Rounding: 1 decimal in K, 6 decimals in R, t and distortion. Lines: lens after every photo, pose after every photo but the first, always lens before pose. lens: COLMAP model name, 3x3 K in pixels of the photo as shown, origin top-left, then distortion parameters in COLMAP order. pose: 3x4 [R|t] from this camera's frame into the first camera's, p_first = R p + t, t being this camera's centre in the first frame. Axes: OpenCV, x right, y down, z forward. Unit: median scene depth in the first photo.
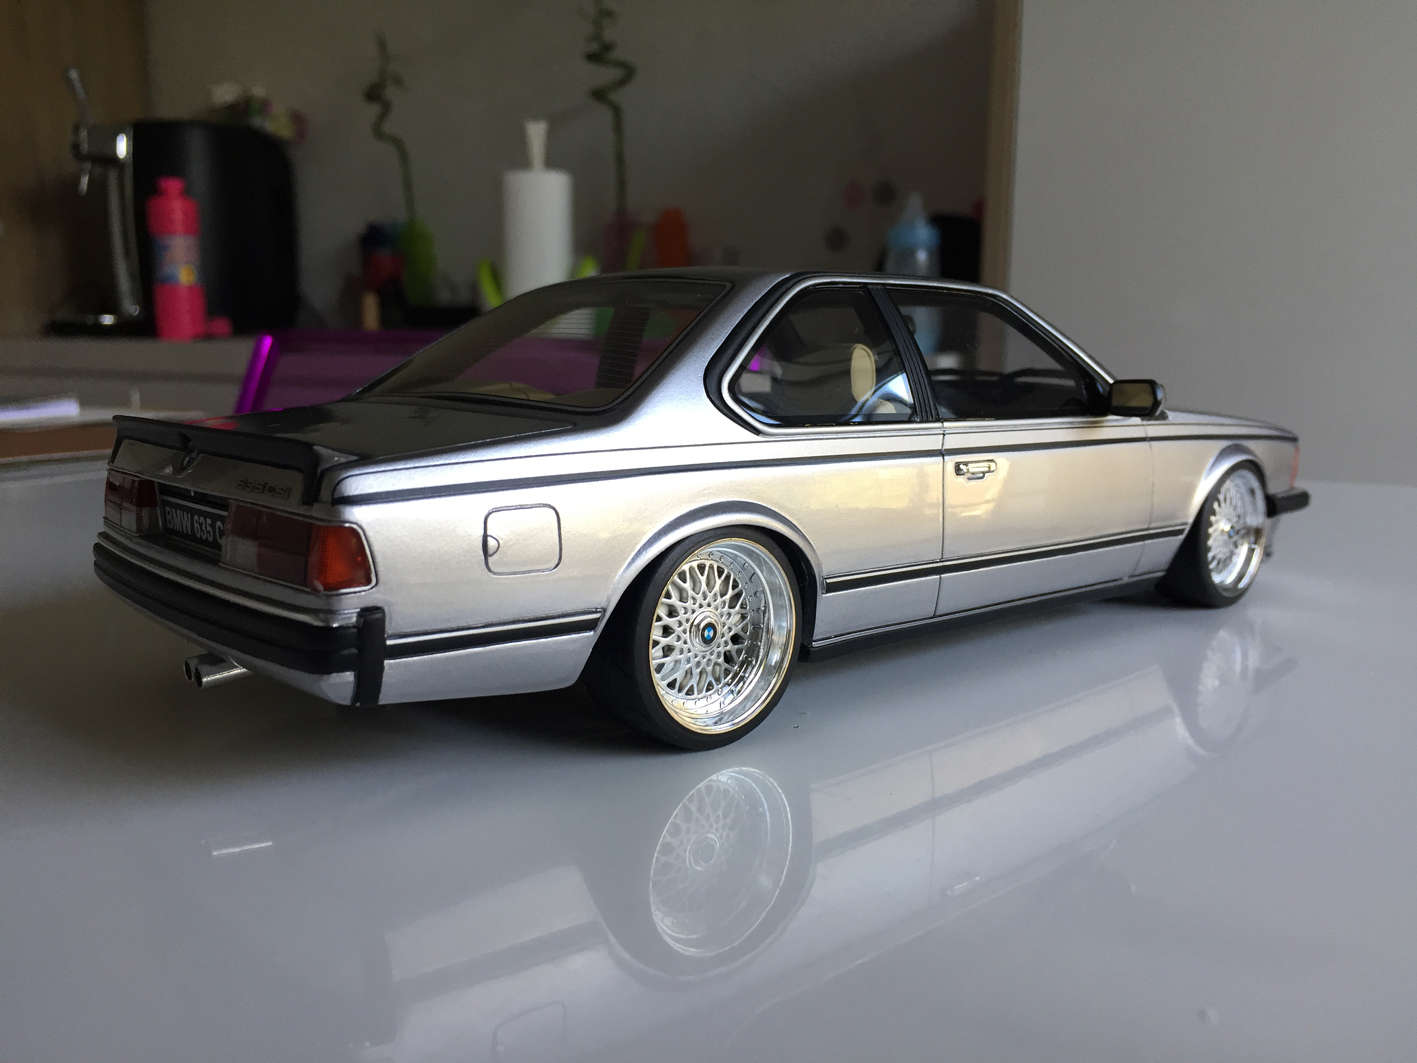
lens RADIAL K [[1182.9, 0, 708.9], [0, 1182.9, 546.7], [0, 0, 1]] dist [0.042261, -0.000439]
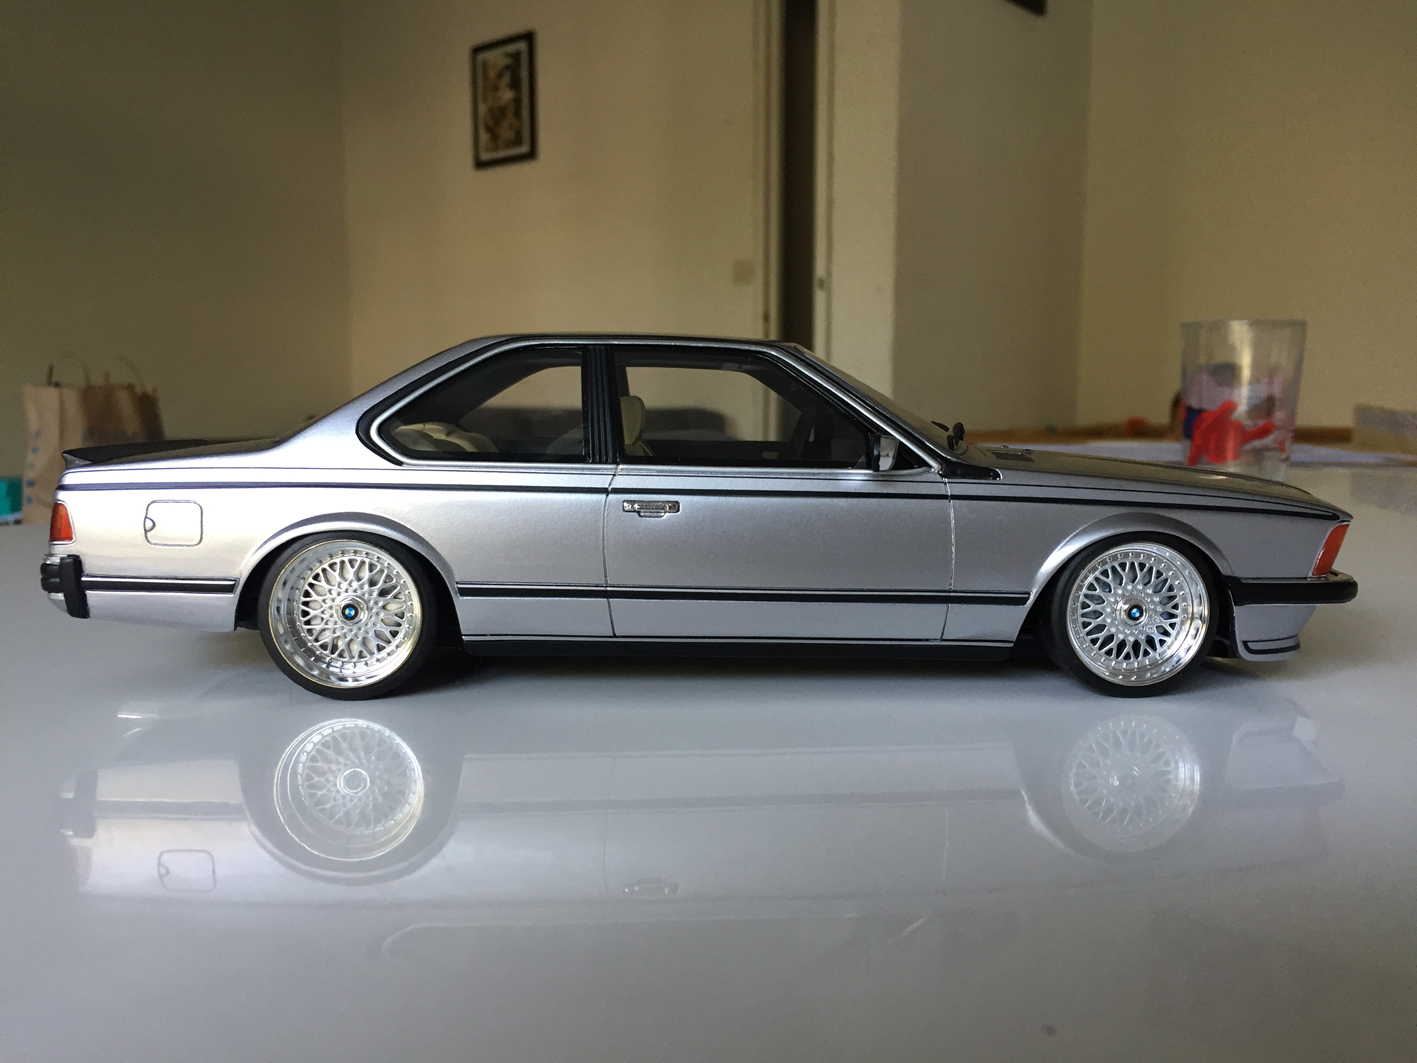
lens RADIAL K [[1182.9, 0, 708.4], [0, 1182.9, 517.6], [0, 0, 1]] dist [0.042261, -0.000439]
pose [[0.792425, 0.077275, -0.605054, 1.113459], [-0.107709, 0.994082, -0.014104, -0.055989], [0.600384, 0.076346, 0.796059, 0.182279]]
